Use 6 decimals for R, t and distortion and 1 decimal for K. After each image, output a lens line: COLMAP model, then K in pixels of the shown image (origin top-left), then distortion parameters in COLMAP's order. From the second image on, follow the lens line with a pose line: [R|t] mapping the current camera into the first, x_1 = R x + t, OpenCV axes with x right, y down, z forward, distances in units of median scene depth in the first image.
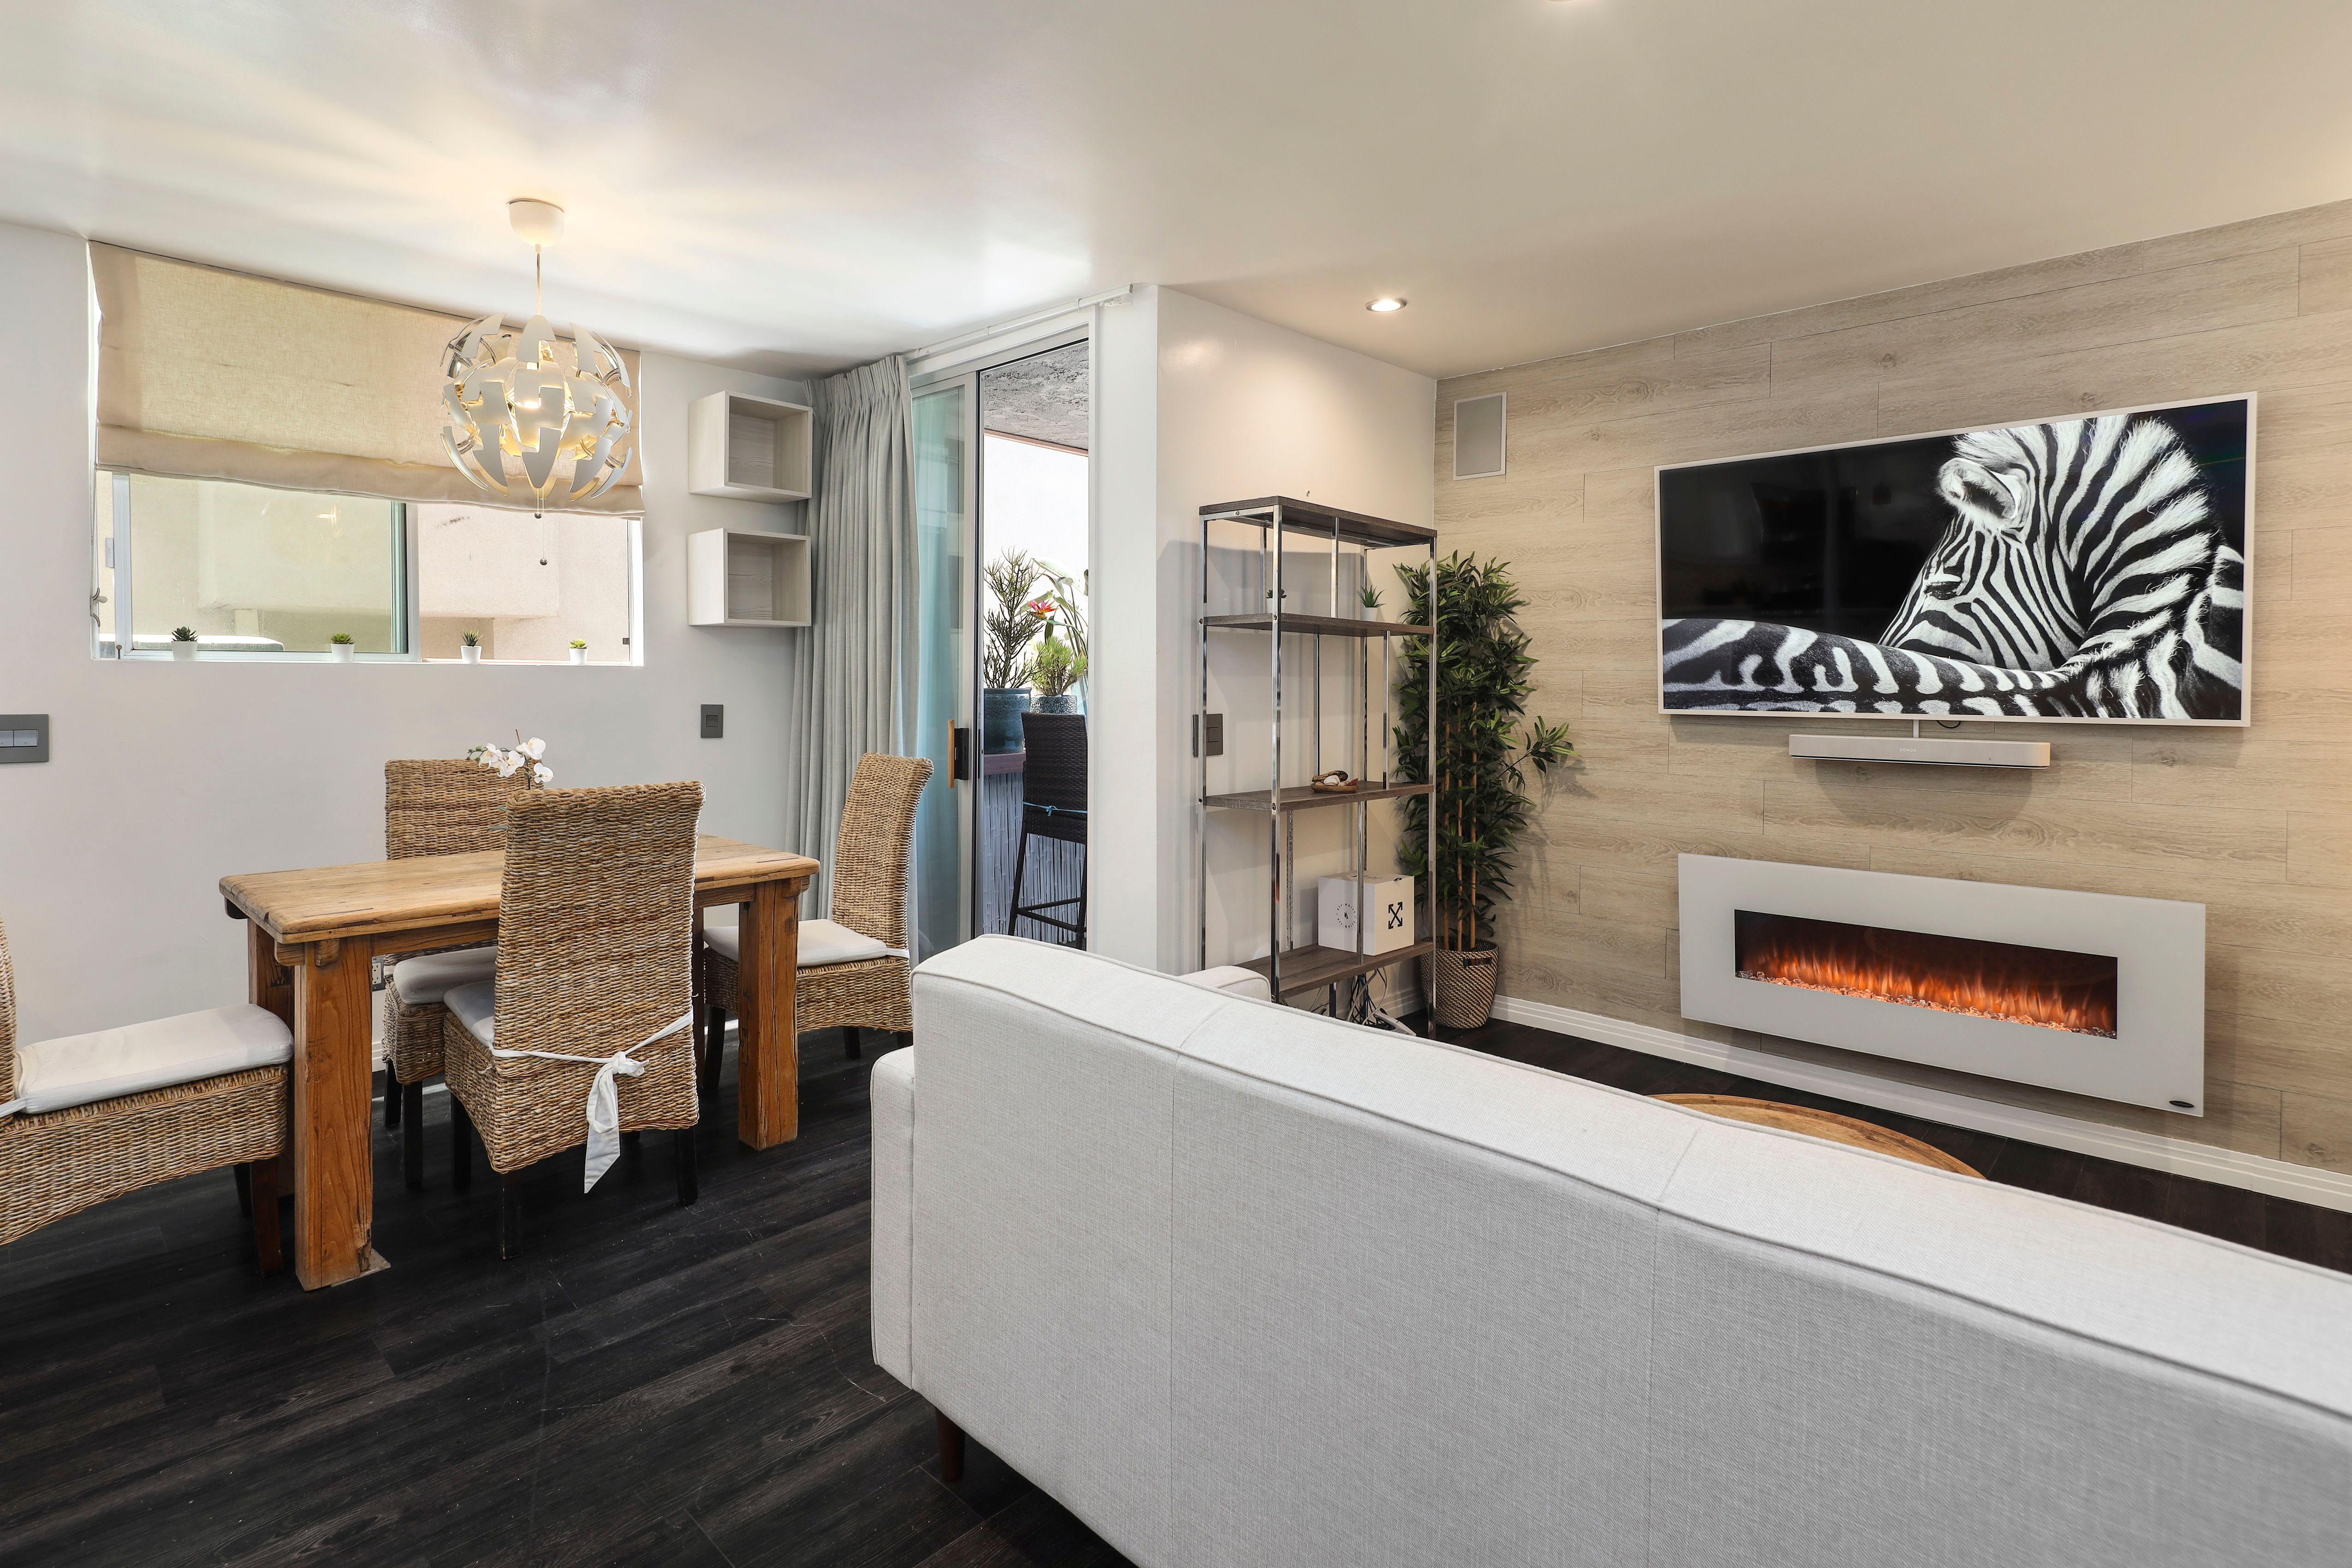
lens RADIAL K [[1129.0, 0, 1139.2], [0, 1129.0, 703.5], [0, 0, 1]] dist [-0.000837, -0.001810]
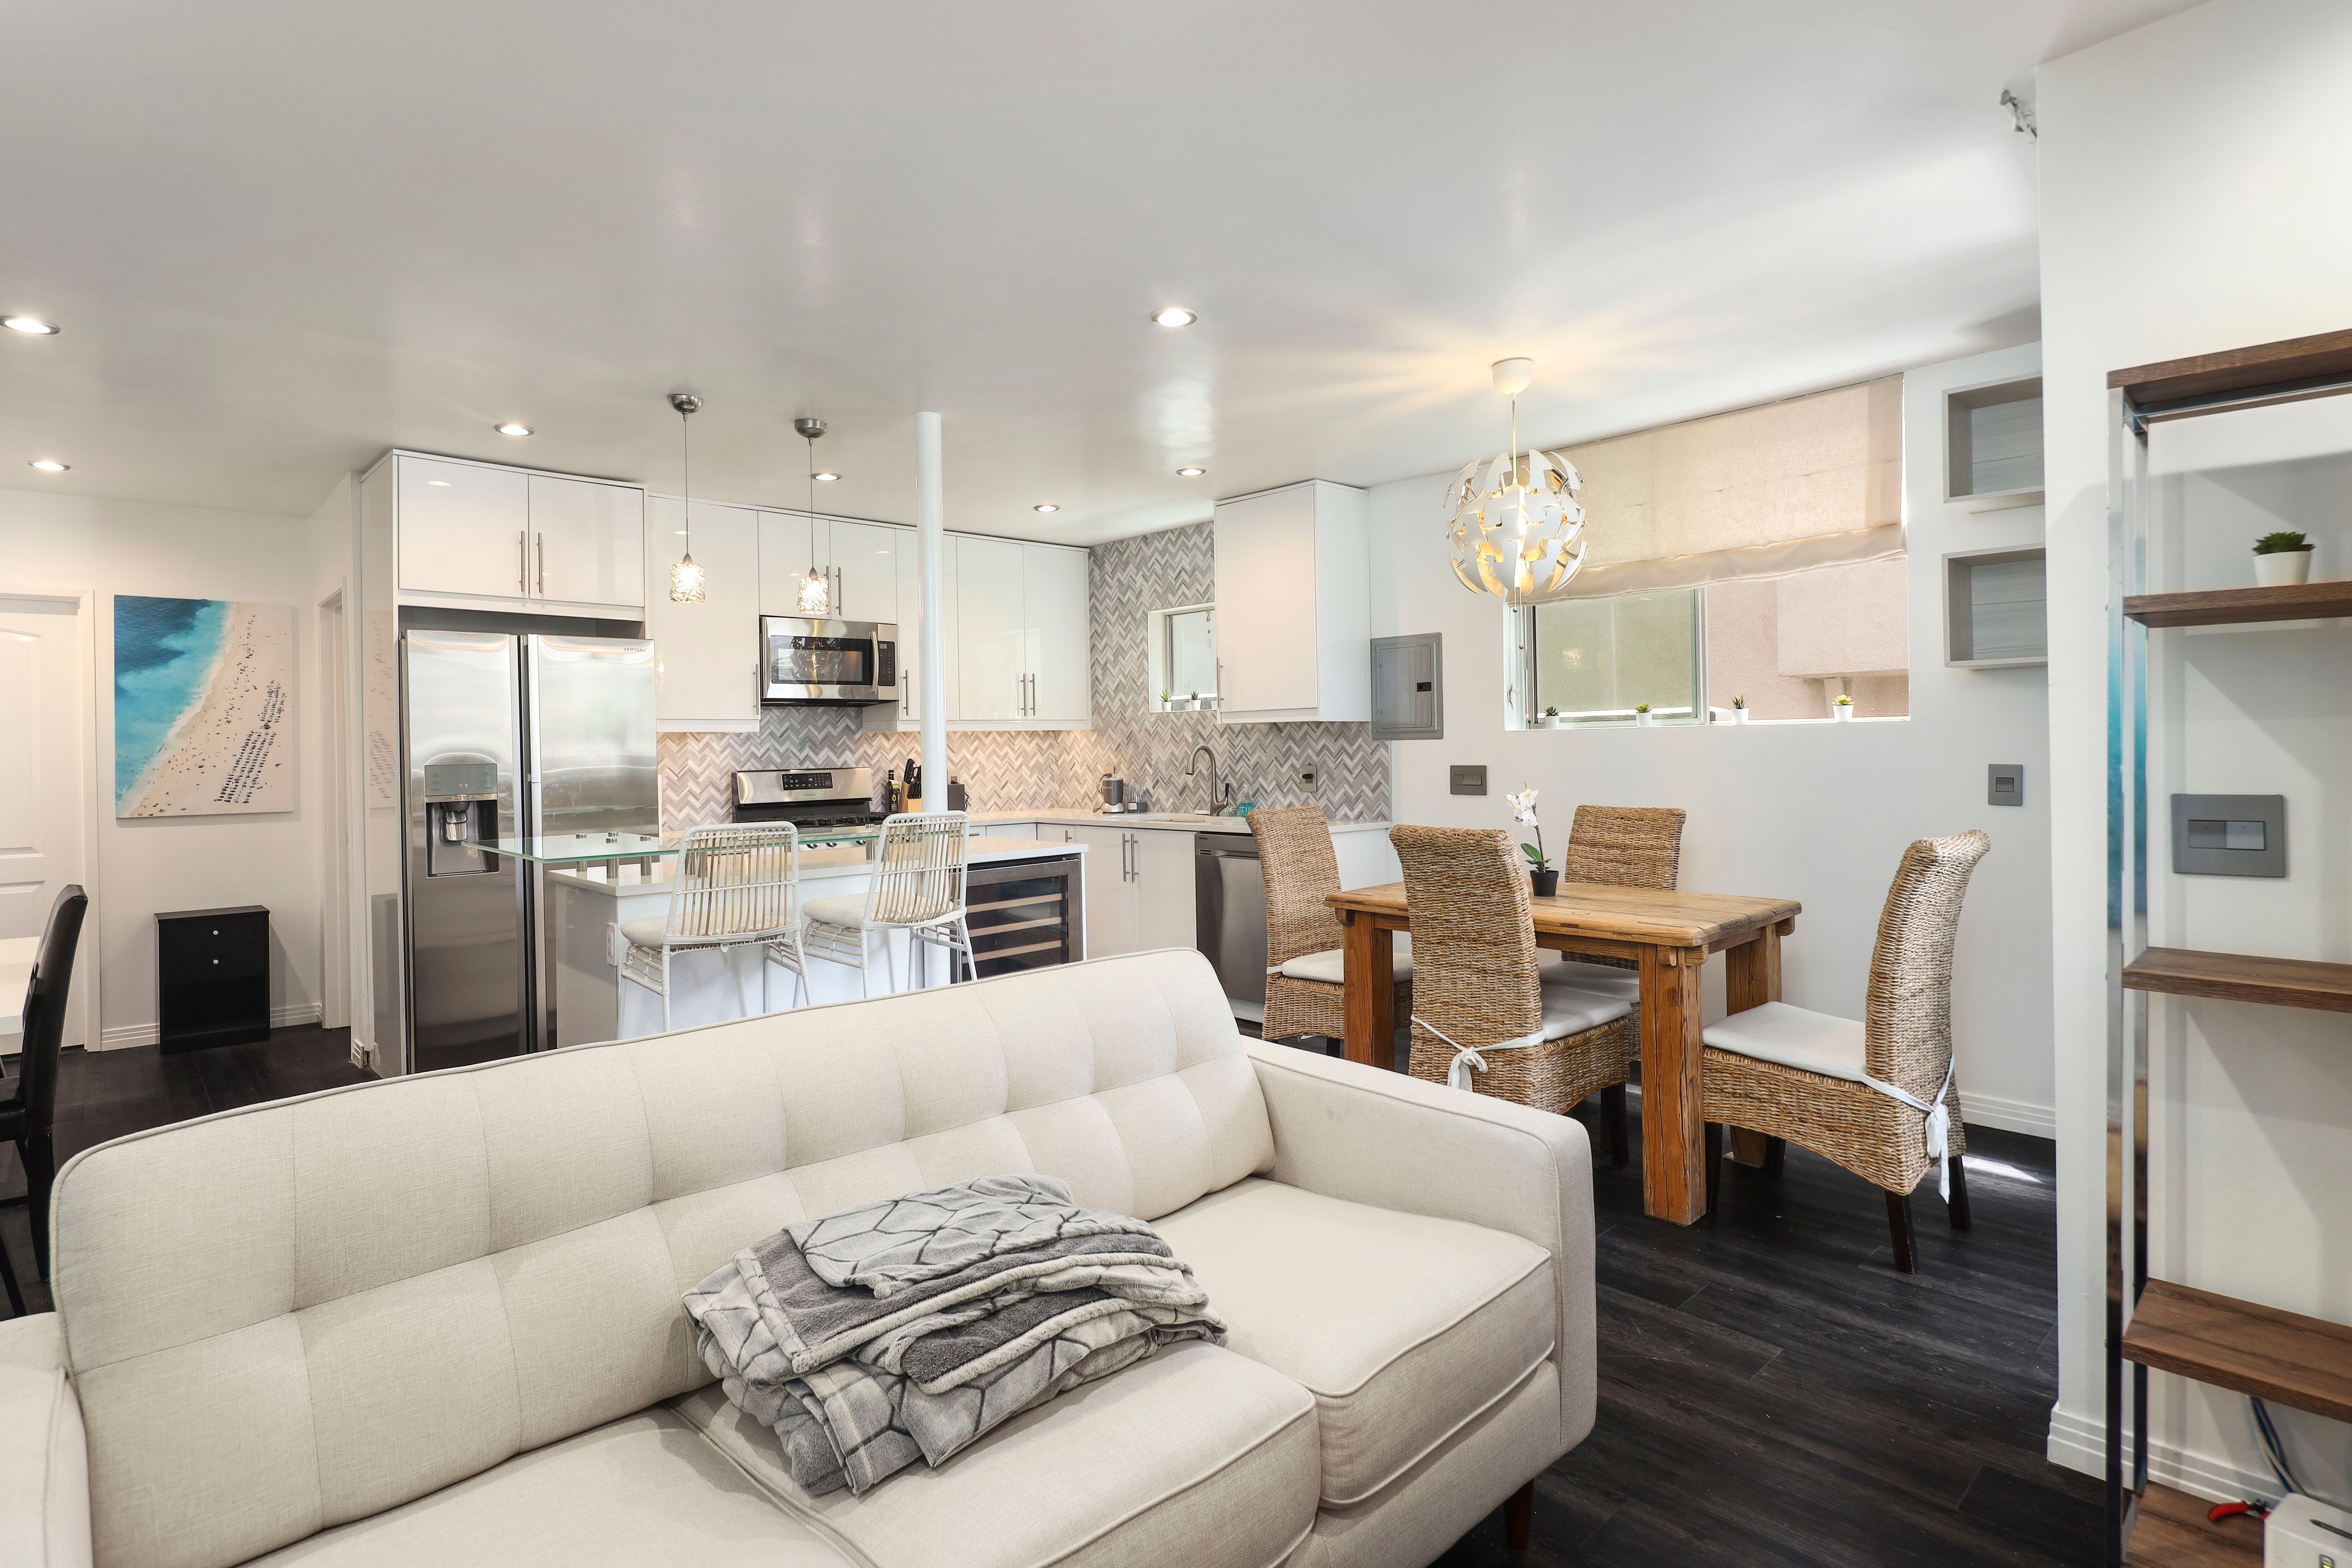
lens RADIAL K [[1146.5, 0, 1169.6], [0, 1146.5, 745.0], [0, 0, 1]] dist [0.001500, -0.000316]
pose [[-0.029039, -0.006065, -0.999560, 0.645174], [-0.004176, 0.999974, -0.005946, -0.007938], [0.999570, 0.004002, -0.029064, 0.573530]]
